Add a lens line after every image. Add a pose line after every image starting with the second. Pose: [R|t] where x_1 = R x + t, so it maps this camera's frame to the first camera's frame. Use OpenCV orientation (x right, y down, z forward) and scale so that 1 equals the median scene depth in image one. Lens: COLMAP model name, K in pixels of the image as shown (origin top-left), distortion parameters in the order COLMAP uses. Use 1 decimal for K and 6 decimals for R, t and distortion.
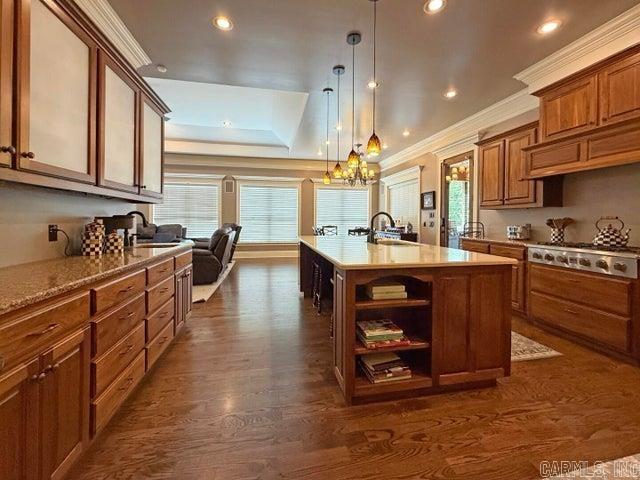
lens RADIAL K [[259.9, 0, 318.5], [0, 259.9, 232.4], [0, 0, 1]] dist [-0.000200, -0.000053]
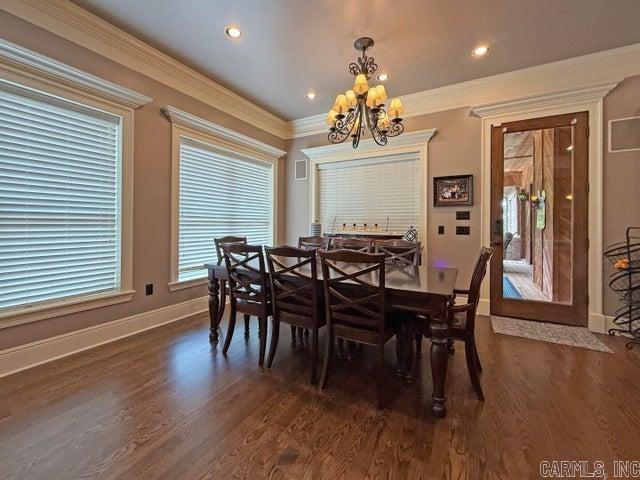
lens RADIAL K [[261.0, 0, 320.8], [0, 261.0, 223.5], [0, 0, 1]] dist [-0.000120, -0.000013]
pose [[0.642787, -0.004187, 0.766034, -0.184254], [0.035401, 0.999079, -0.024244, -0.034222], [-0.765227, 0.042702, 0.642343, 0.676357]]
